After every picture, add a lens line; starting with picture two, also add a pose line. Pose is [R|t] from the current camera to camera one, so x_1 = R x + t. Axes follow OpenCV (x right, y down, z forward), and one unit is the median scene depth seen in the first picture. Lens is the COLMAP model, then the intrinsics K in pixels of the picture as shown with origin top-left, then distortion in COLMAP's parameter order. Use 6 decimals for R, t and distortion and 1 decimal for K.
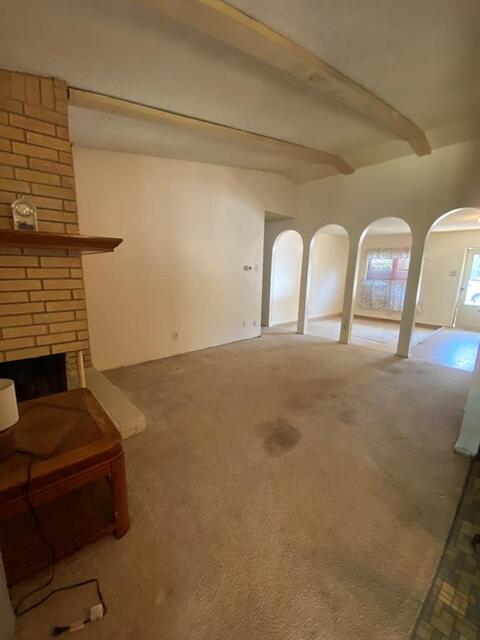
lens RADIAL K [[259.9, 0, 240.6], [0, 259.9, 322.2], [0, 0, 1]] dist [0.018680, -0.022489]
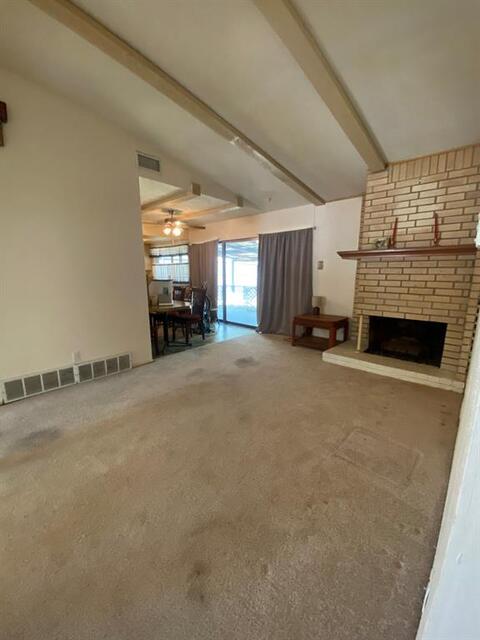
lens RADIAL K [[259.9, 0, 240.6], [0, 259.9, 322.2], [0, 0, 1]] dist [0.018680, -0.022489]
pose [[-0.996673, -0.009361, -0.080964, 0.271964], [-0.038966, 0.927225, 0.372471, -0.362427], [0.071585, 0.374387, -0.924505, 2.034596]]
